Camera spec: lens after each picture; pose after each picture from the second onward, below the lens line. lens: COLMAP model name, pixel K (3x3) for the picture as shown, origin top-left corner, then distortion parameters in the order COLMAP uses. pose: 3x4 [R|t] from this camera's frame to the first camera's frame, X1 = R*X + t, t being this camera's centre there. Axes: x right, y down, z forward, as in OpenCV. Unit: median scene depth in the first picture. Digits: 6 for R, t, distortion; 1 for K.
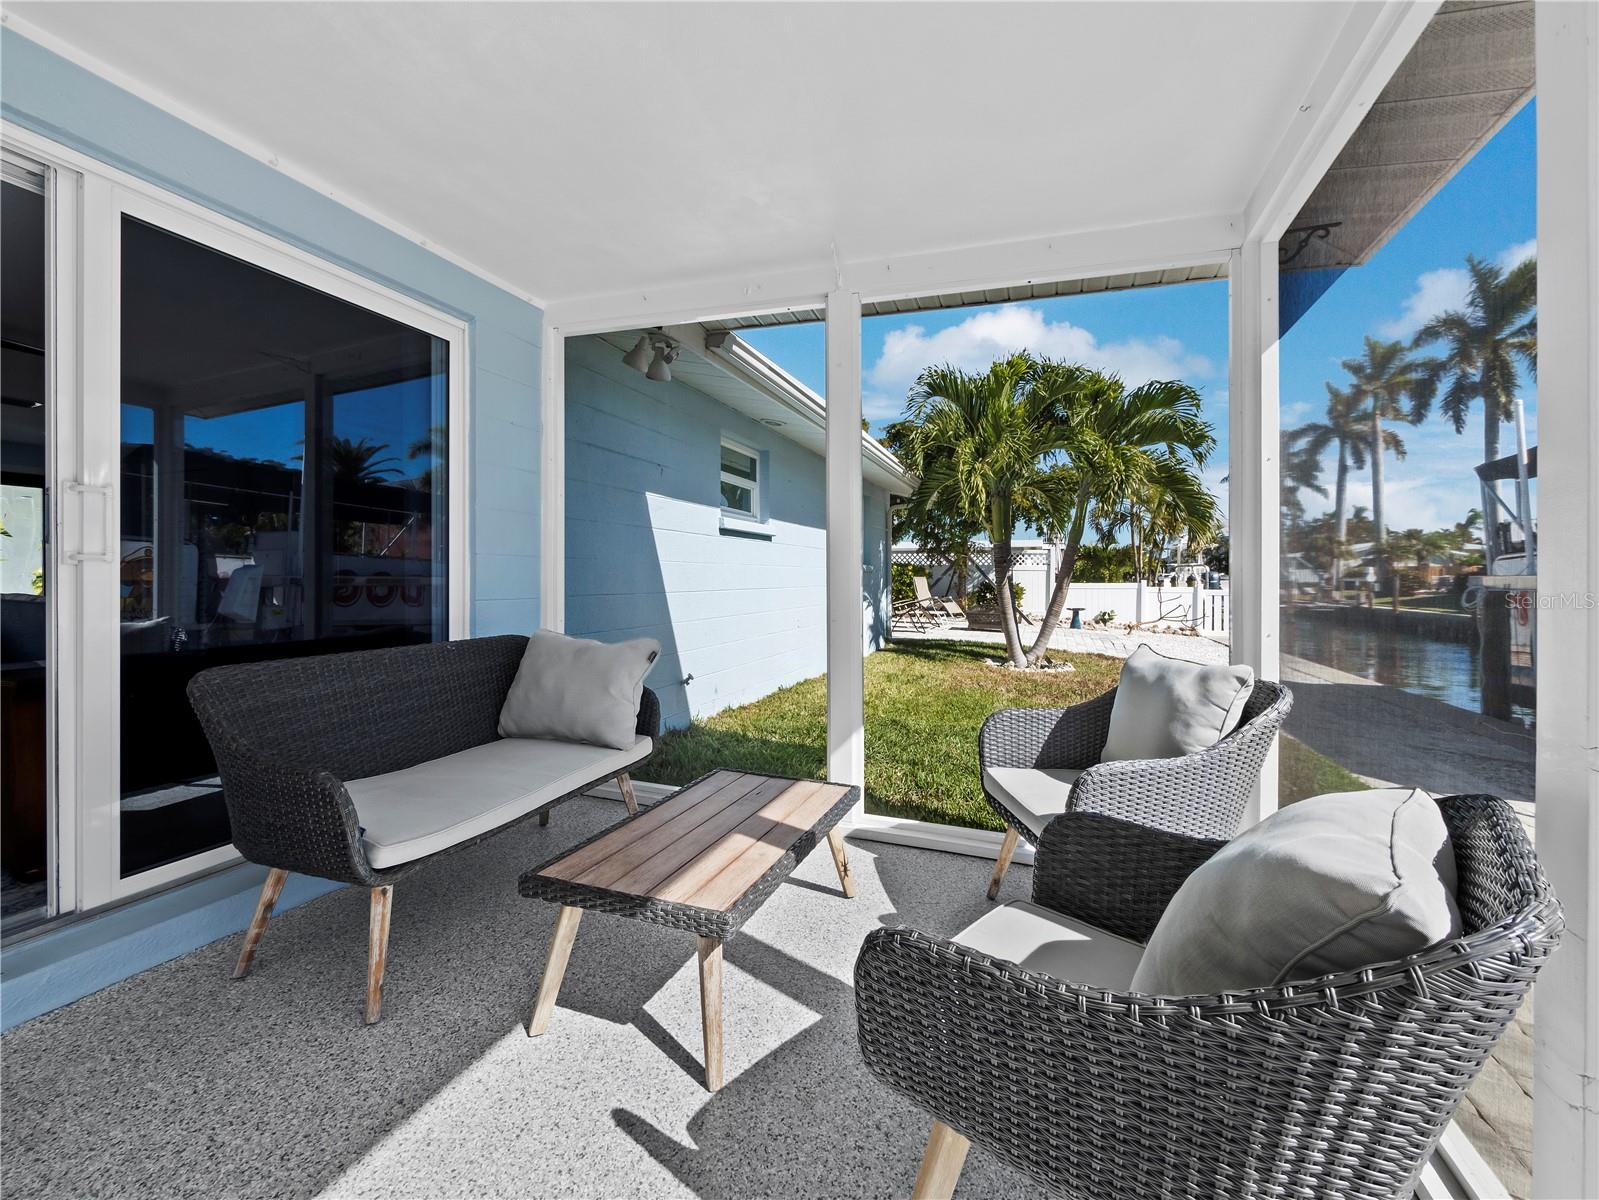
lens RADIAL K [[677.9, 0, 801.9], [0, 677.9, 575.5], [0, 0, 1]] dist [-0.003765, 0.000049]
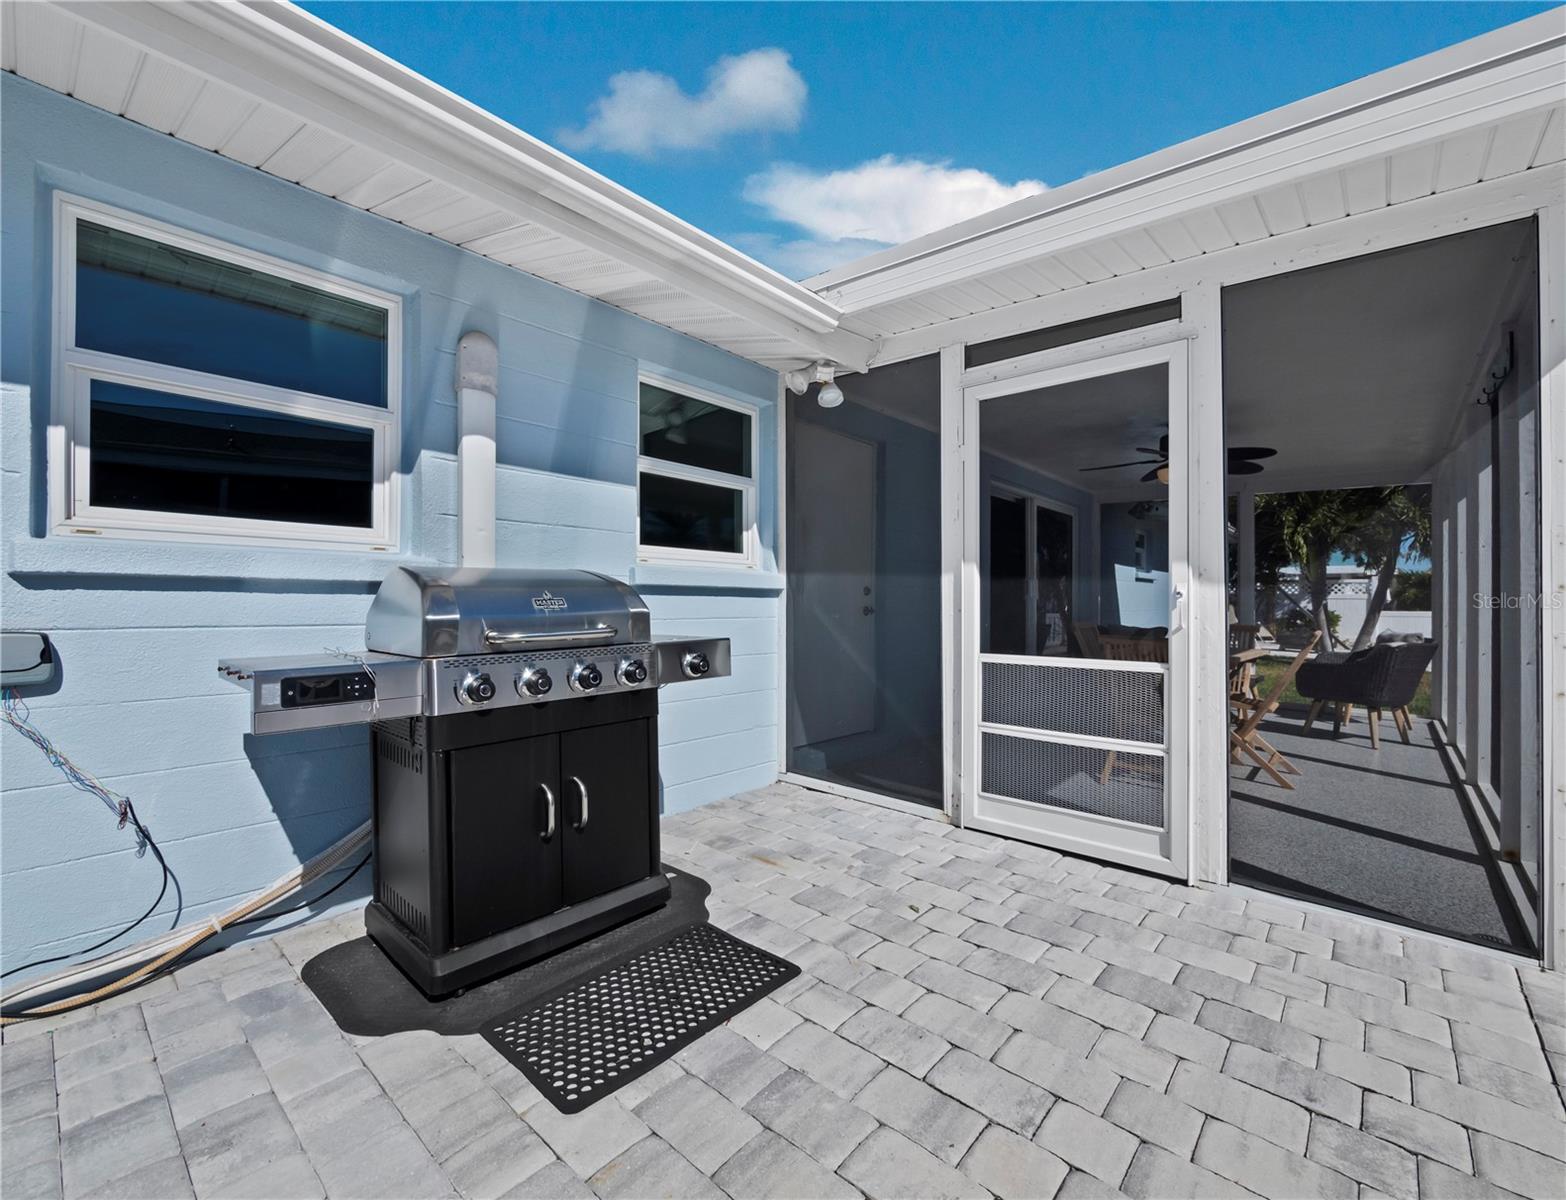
lens RADIAL K [[671.1, 0, 775.4], [0, 671.1, 601.1], [0, 0, 1]] dist [0.003757, 0.000185]
pose [[0.926786, 0.000488, -0.375590, -0.105455], [-0.001478, 0.999996, -0.002349, 0.000134], [0.375588, 0.002733, 0.926783, -0.334313]]
